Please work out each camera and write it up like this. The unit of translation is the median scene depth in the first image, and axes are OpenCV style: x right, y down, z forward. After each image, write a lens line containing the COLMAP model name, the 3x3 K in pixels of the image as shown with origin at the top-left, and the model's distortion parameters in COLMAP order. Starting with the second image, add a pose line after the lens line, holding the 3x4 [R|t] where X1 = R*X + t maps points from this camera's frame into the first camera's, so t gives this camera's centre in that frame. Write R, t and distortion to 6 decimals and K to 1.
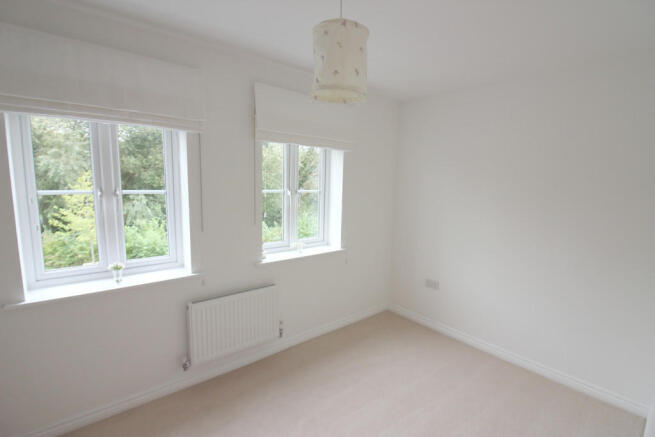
lens RADIAL K [[307.1, 0, 325.8], [0, 307.1, 223.7], [0, 0, 1]] dist [-0.016691, -0.001247]
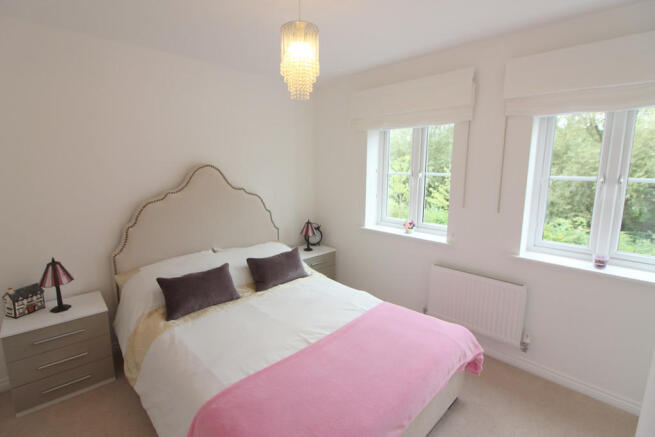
lens RADIAL K [[307.1, 0, 325.8], [0, 307.1, 223.7], [0, 0, 1]] dist [-0.016691, -0.001247]
pose [[0.059375, 0.172106, -0.983287, 0.574456], [-0.131423, 0.977799, 0.163209, -0.032512], [0.989547, 0.119536, 0.080675, 0.363679]]
